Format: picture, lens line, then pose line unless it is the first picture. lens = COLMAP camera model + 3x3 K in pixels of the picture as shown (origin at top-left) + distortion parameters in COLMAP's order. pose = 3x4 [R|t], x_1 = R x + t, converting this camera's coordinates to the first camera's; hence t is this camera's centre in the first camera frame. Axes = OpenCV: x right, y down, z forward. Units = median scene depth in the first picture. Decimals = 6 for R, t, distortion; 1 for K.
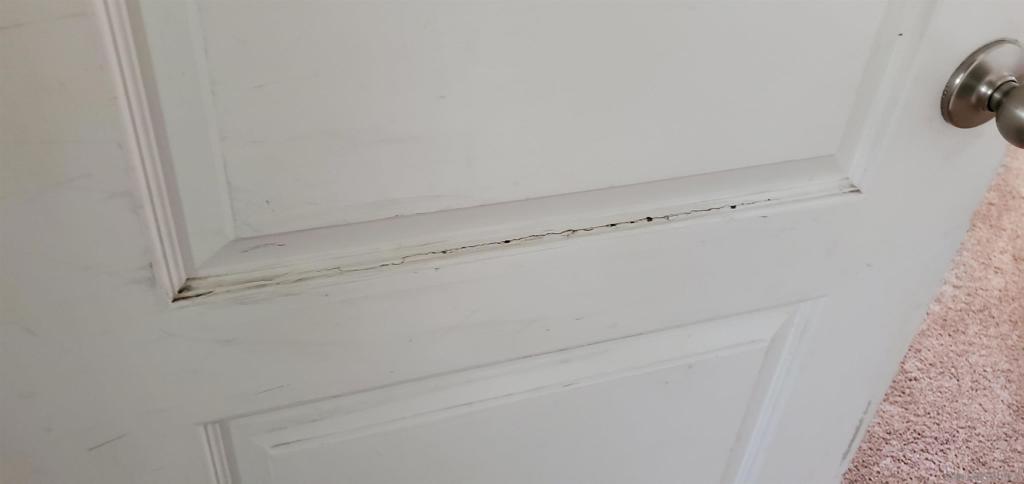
lens RADIAL K [[801.2, 0, 512.0], [0, 801.2, 242.0], [0, 0, 1]] dist [0.059672, 0.004264]
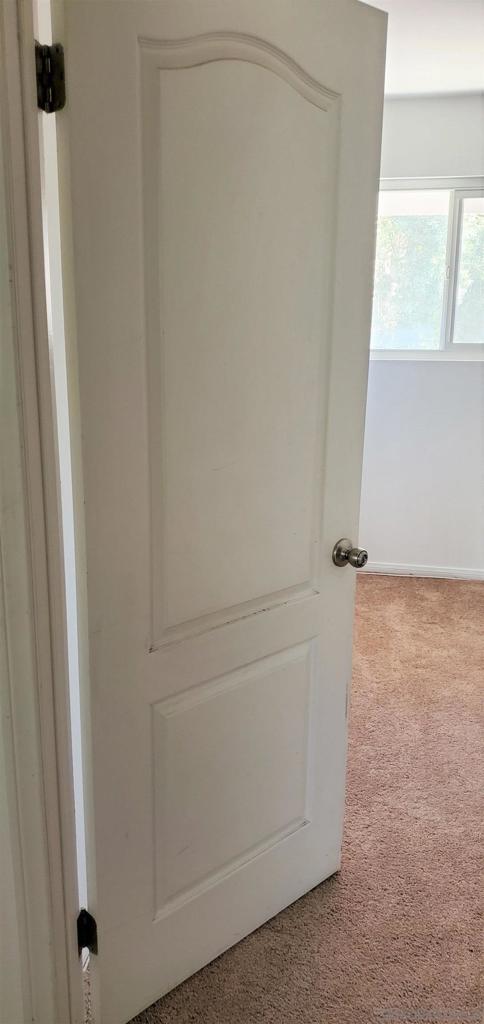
lens RADIAL K [[801.2, 0, 242.0], [0, 801.2, 512.0], [0, 0, 1]] dist [0.059672, 0.004264]
pose [[0.912742, -0.159319, 0.376190, -0.510239], [0.281124, 0.913080, -0.295388, 0.261549], [-0.296431, 0.375369, 0.878195, -0.925662]]
